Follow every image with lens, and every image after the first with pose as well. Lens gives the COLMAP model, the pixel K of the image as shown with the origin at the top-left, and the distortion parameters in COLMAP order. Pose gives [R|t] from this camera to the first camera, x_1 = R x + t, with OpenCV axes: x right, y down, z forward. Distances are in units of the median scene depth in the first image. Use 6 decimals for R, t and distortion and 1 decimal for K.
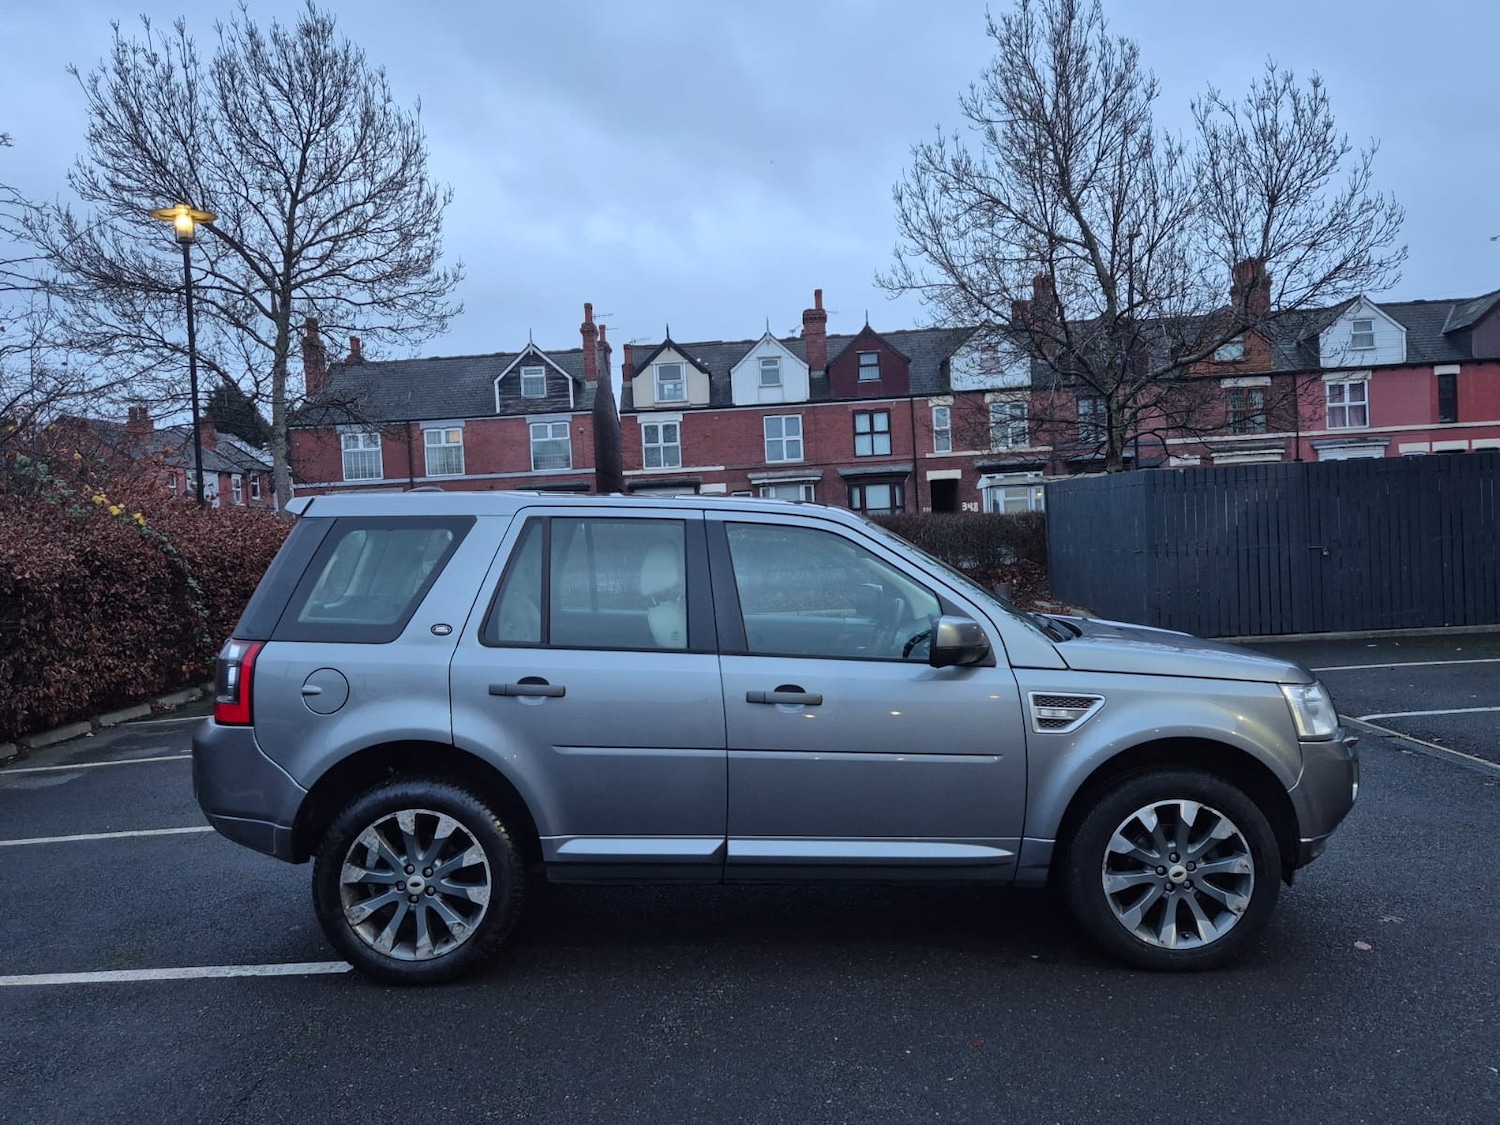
lens RADIAL K [[1192.7, 0, 729.5], [0, 1192.7, 590.3], [0, 0, 1]] dist [0.086869, -0.079323]
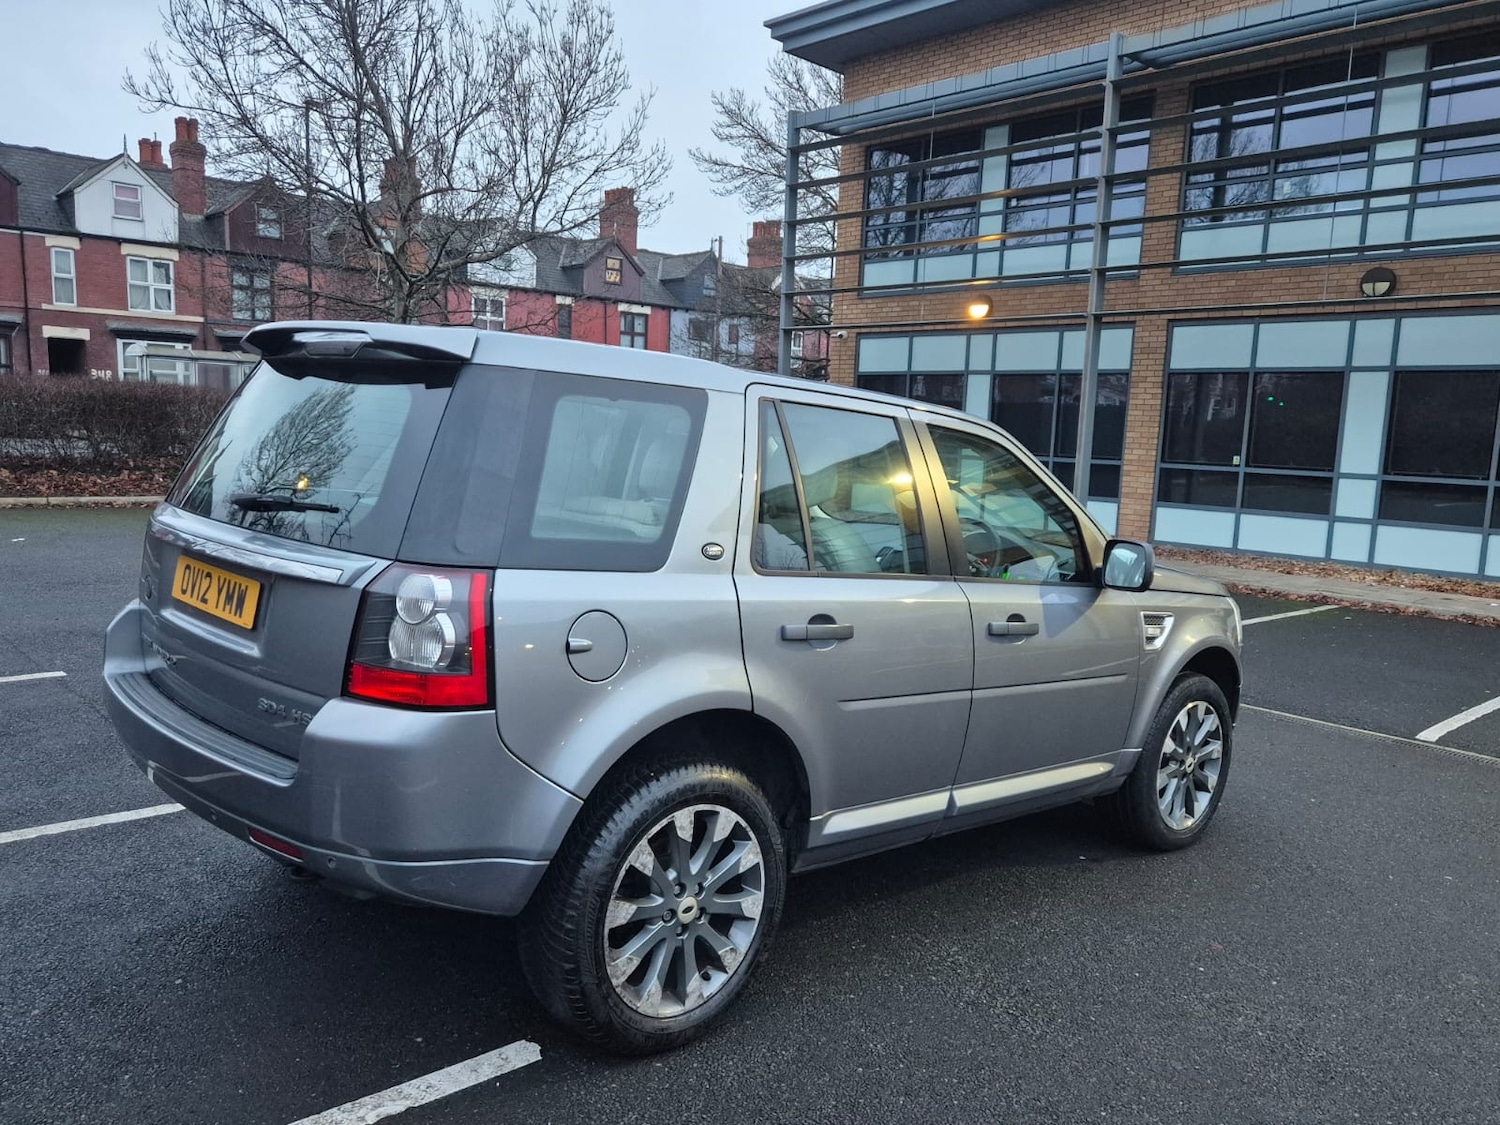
lens RADIAL K [[1200.9, 0, 704.0], [0, 1200.9, 597.8], [0, 0, 1]] dist [0.081863, -0.073402]
pose [[0.720189, -0.025358, 0.693314, -0.726501], [-0.042153, 0.995886, 0.080212, 0.003495], [-0.692496, -0.086993, 0.716158, 0.488262]]
